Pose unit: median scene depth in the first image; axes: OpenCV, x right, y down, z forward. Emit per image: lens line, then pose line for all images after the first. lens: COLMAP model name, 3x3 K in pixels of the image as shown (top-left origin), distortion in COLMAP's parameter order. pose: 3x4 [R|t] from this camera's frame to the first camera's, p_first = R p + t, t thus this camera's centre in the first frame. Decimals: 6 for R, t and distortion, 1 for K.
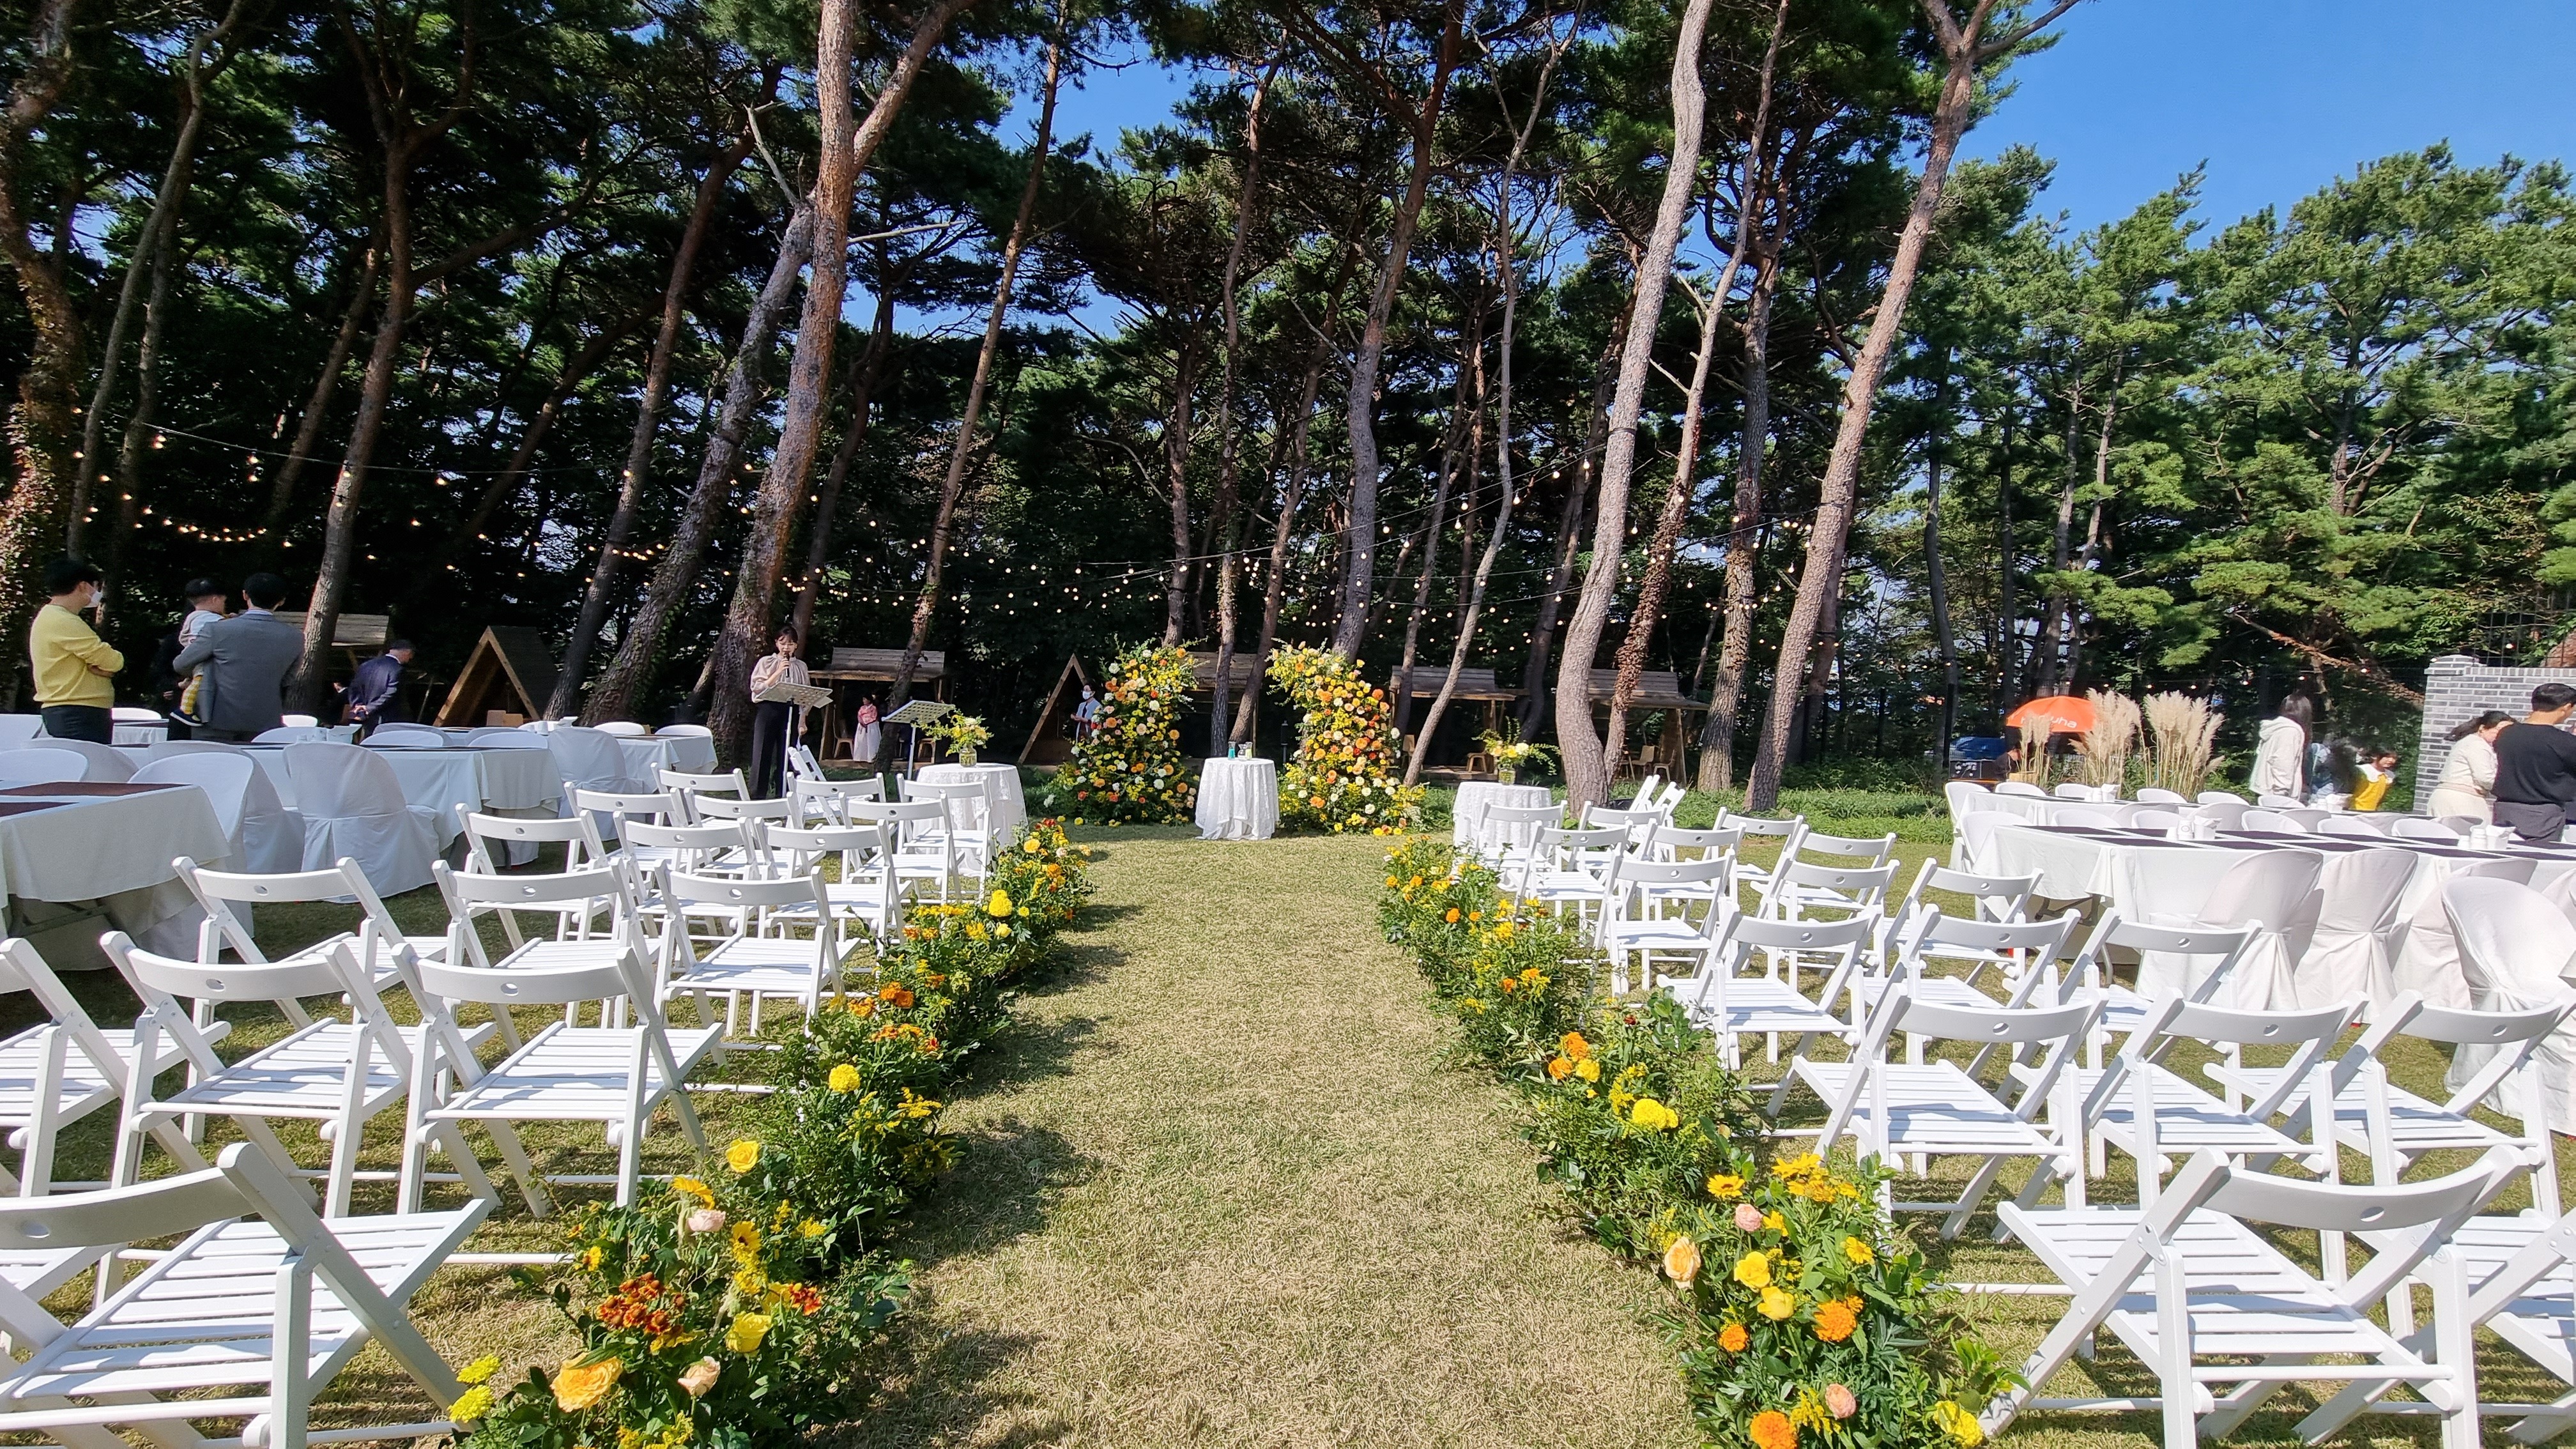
lens RADIAL K [[1044.8, 0, 1308.5], [0, 1044.8, 730.8], [0, 0, 1]] dist [0.000494, -0.001983]
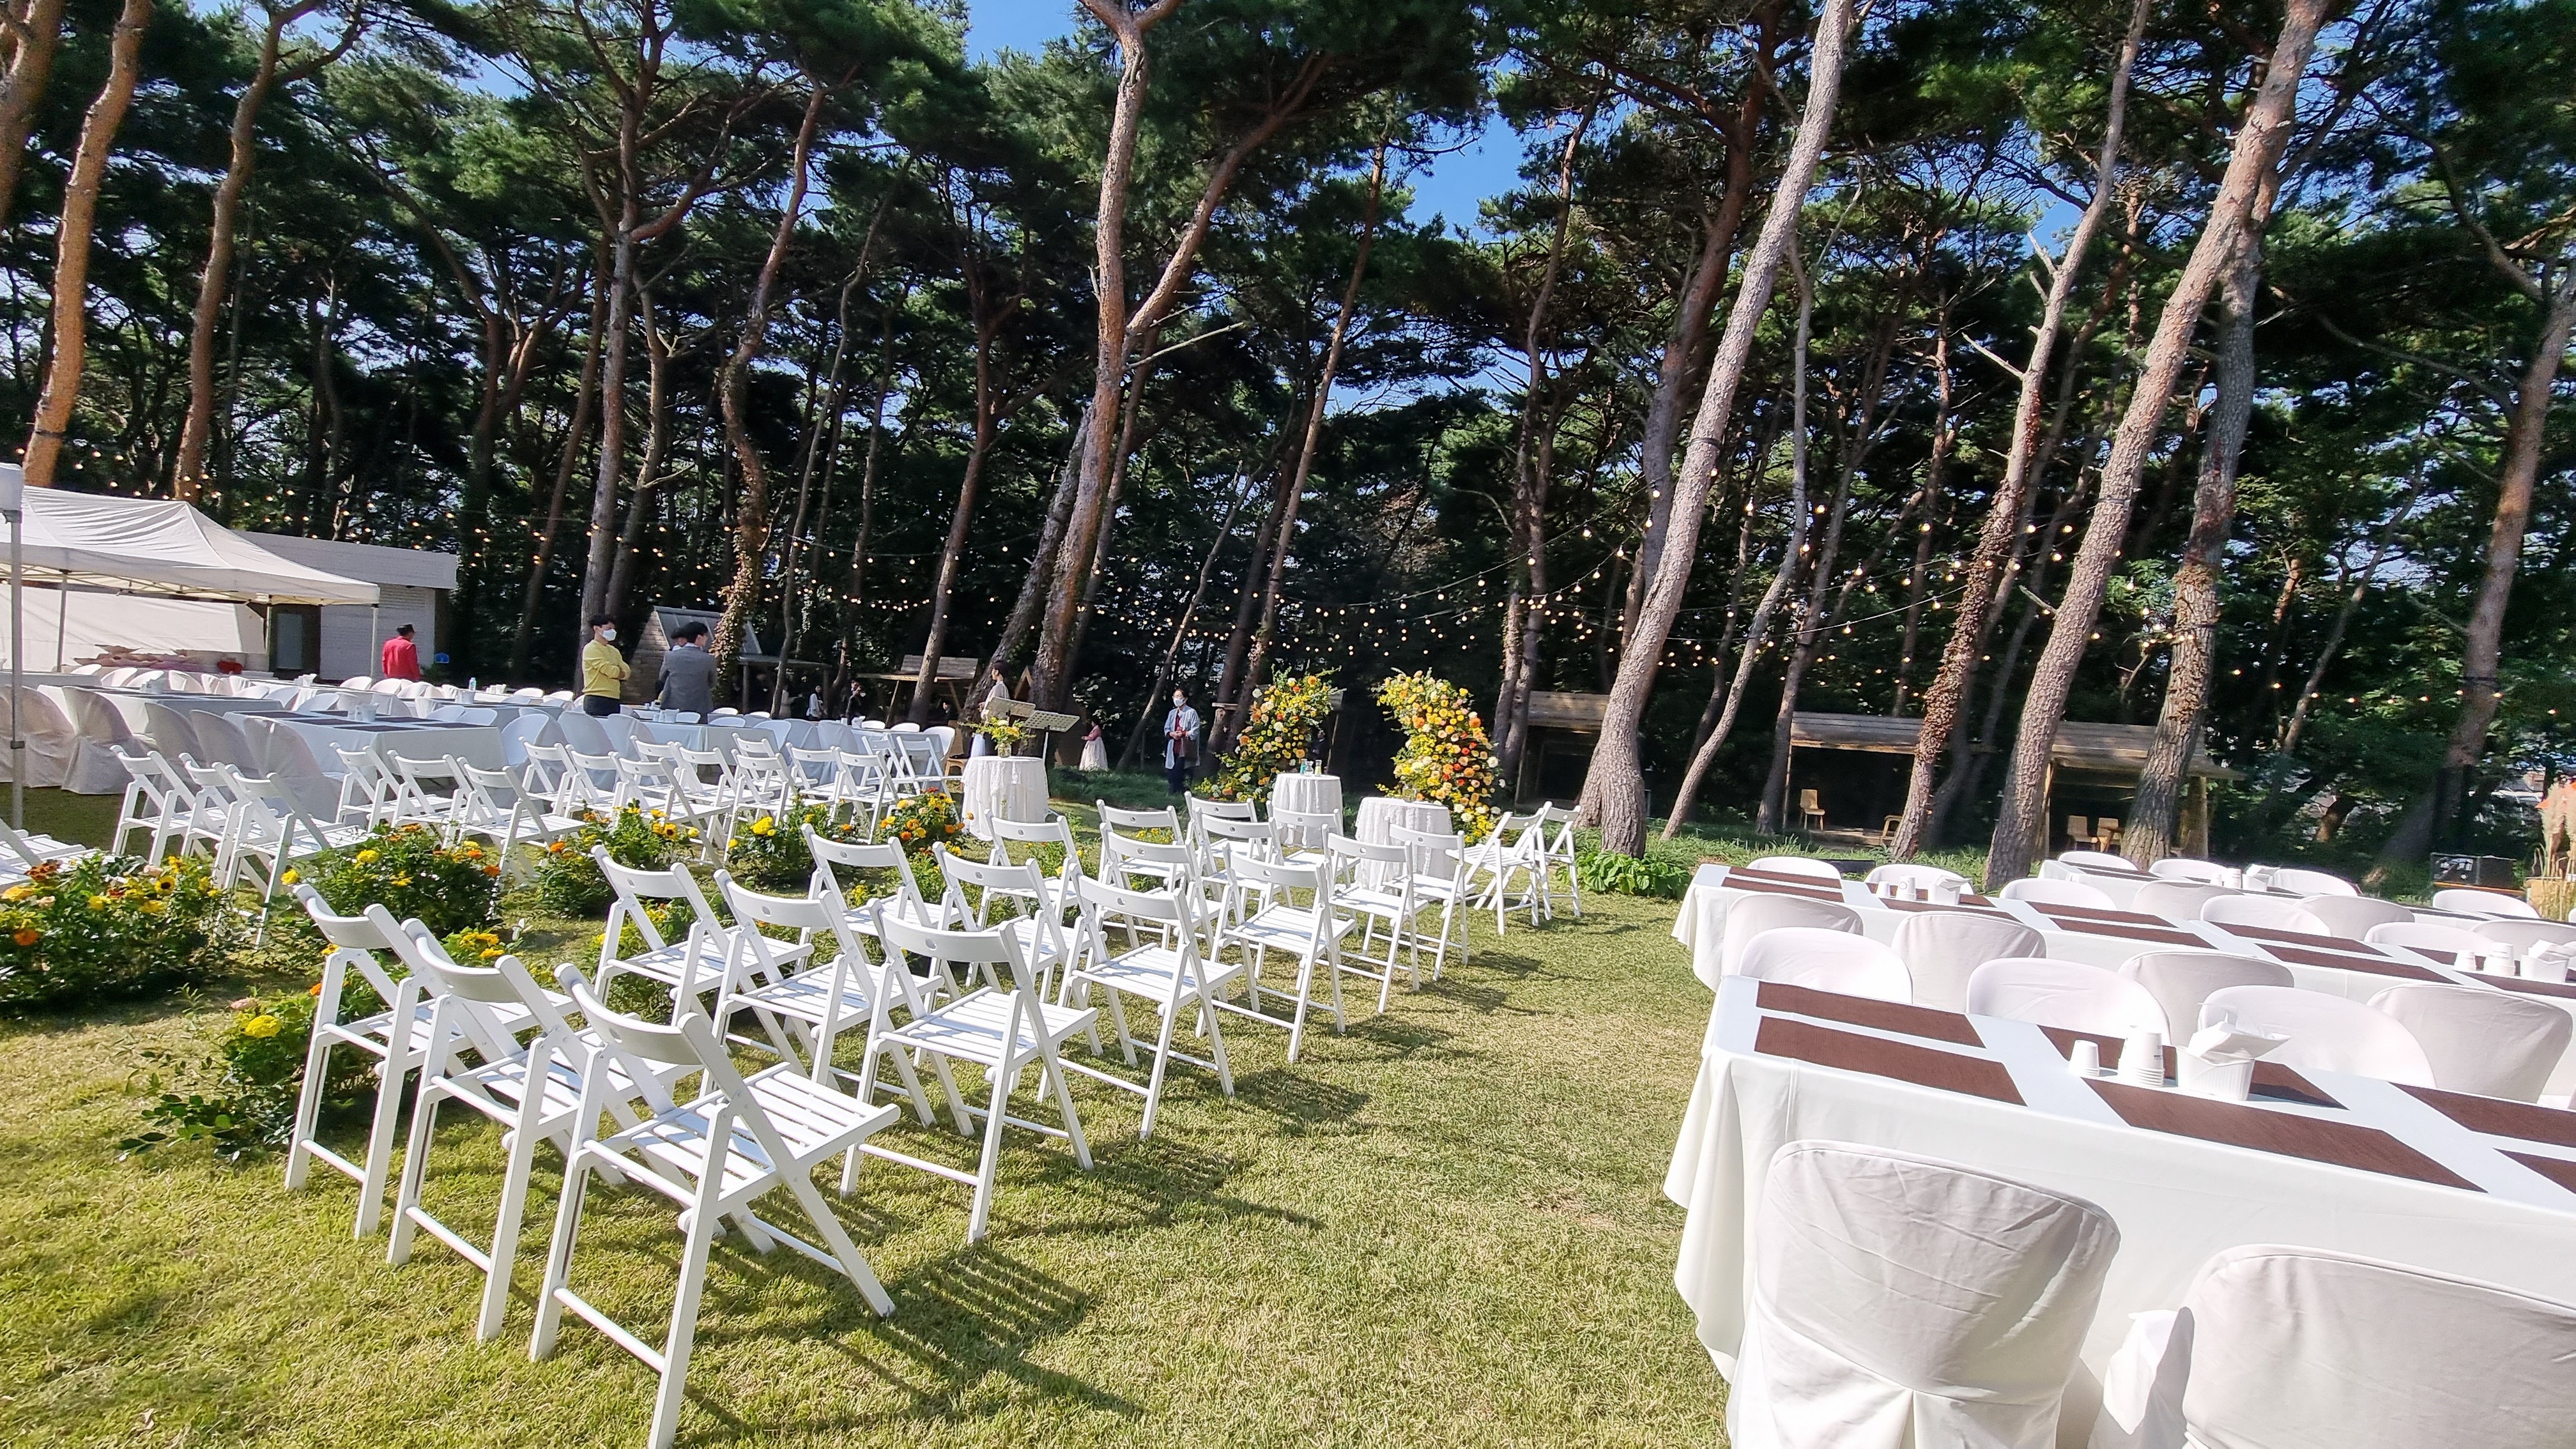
lens RADIAL K [[1023.0, 0, 1292.9], [0, 1023.0, 729.8], [0, 0, 1]] dist [0.000510, -0.000341]
pose [[0.860766, 0.034322, -0.507842, 0.217739], [-0.056618, 0.997989, -0.028518, 0.005226], [0.505841, 0.053300, 0.860978, 0.031953]]
